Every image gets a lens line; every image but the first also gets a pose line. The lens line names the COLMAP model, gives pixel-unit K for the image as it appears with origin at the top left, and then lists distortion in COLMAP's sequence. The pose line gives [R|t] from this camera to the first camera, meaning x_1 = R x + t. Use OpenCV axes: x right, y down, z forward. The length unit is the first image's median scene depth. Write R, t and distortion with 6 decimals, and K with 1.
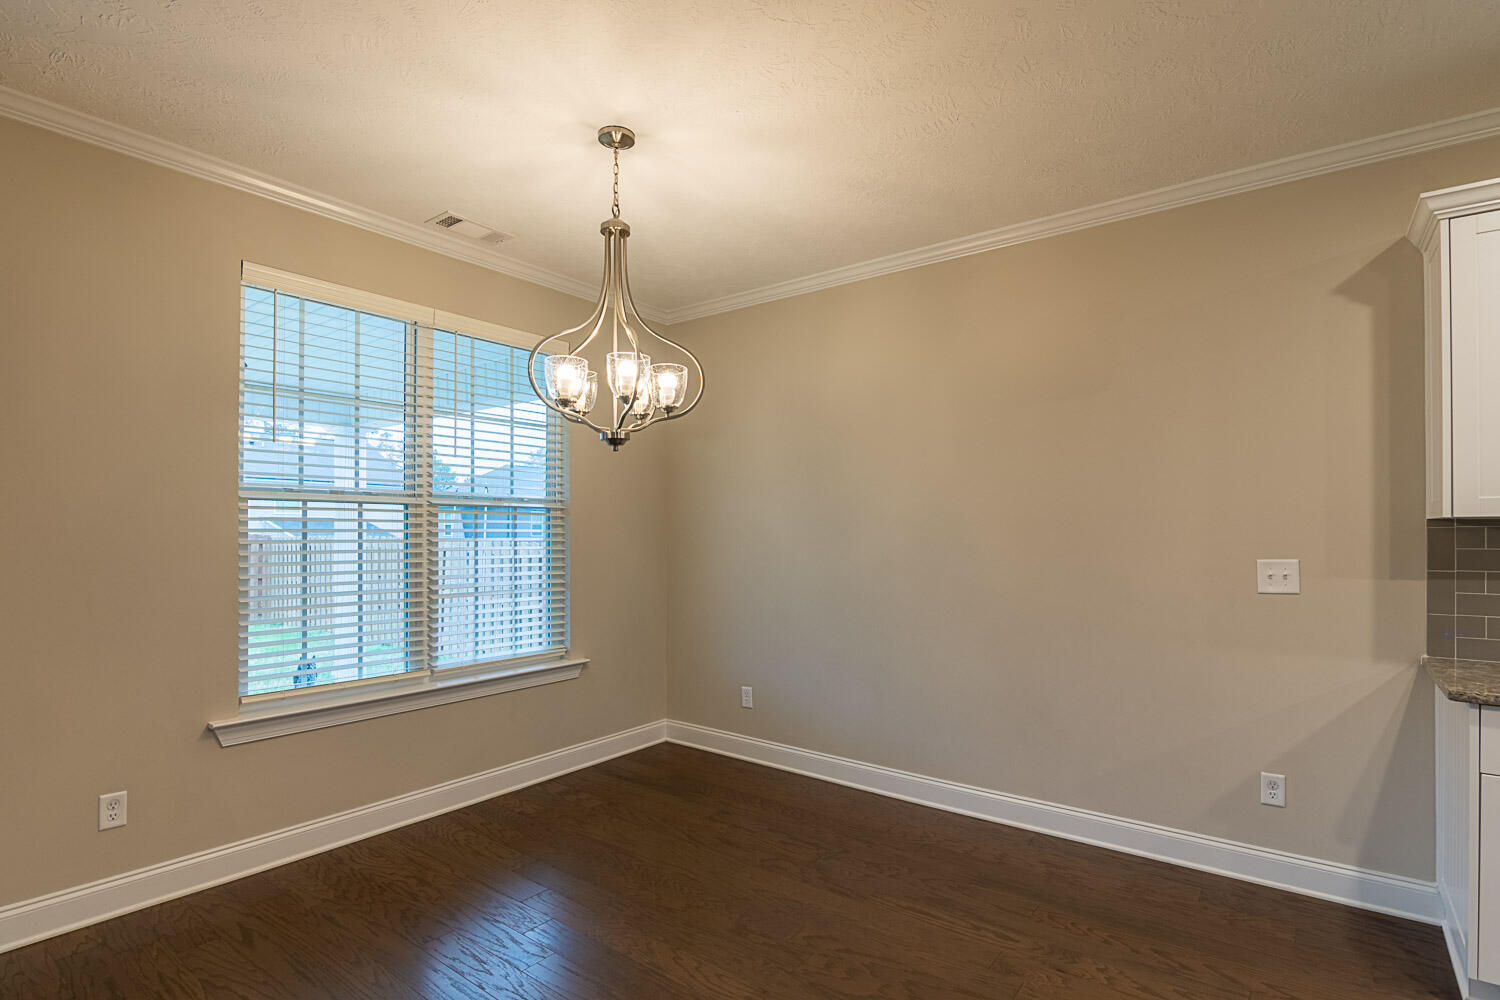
lens RADIAL K [[737.4, 0, 737.6], [0, 737.4, 533.4], [0, 0, 1]] dist [-0.005800, -0.002432]
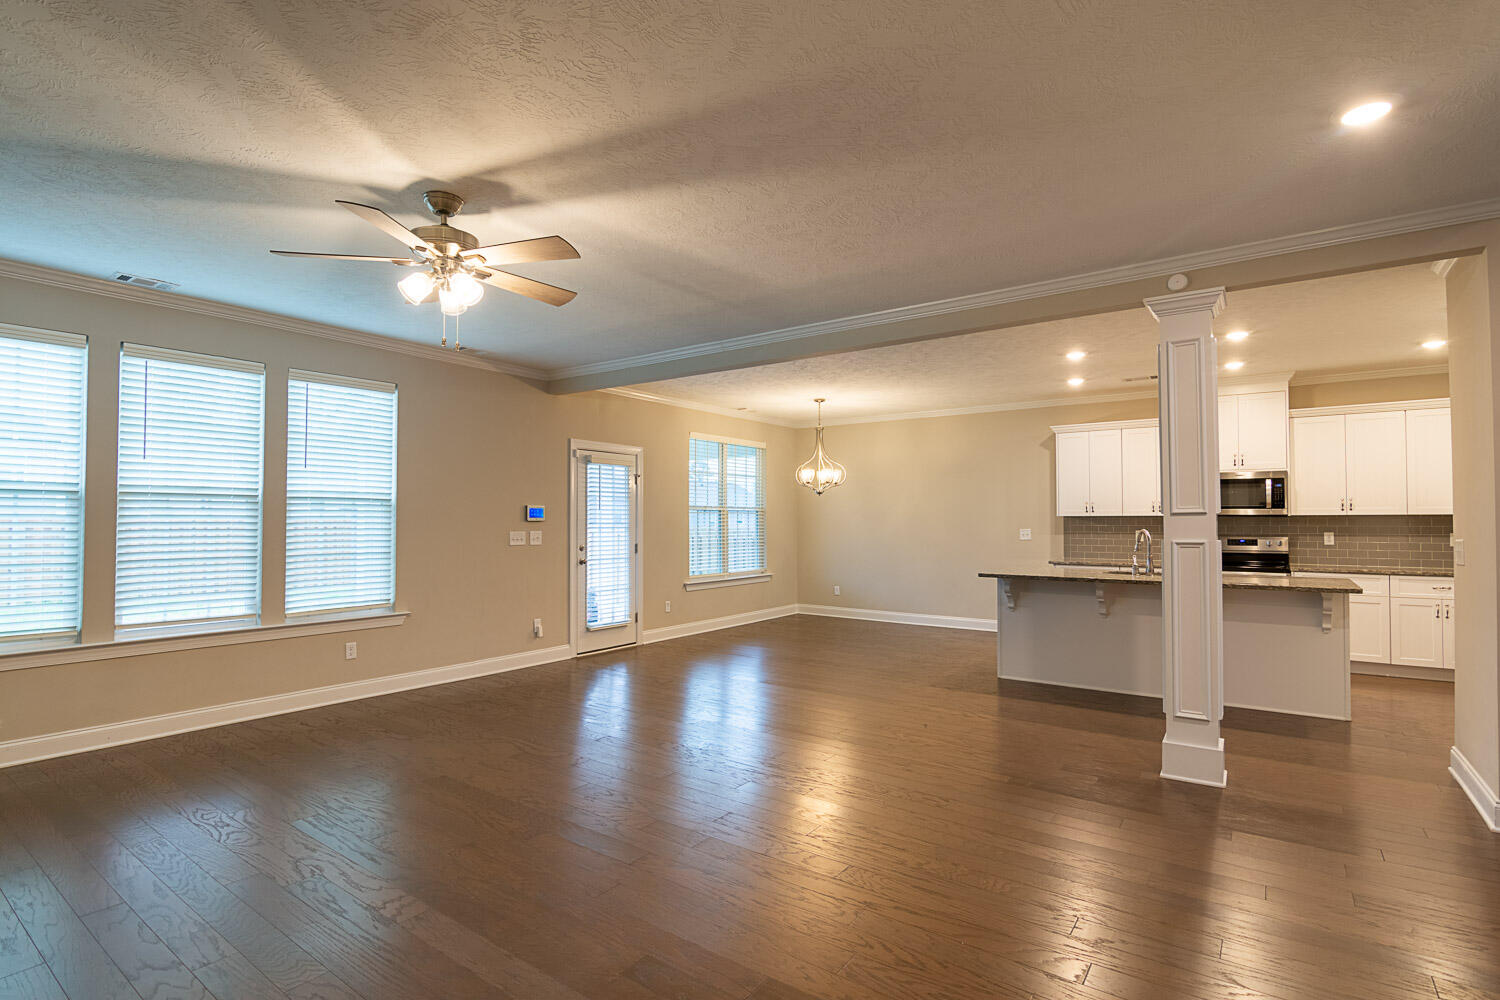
lens RADIAL K [[737.4, 0, 747.5], [0, 737.4, 504.5], [0, 0, 1]] dist [-0.005800, -0.002432]
pose [[0.999116, -0.001102, 0.042019, -0.465607], [0.001960, 0.999790, -0.020380, -0.005693], [-0.041987, 0.020444, 0.998909, -1.681980]]
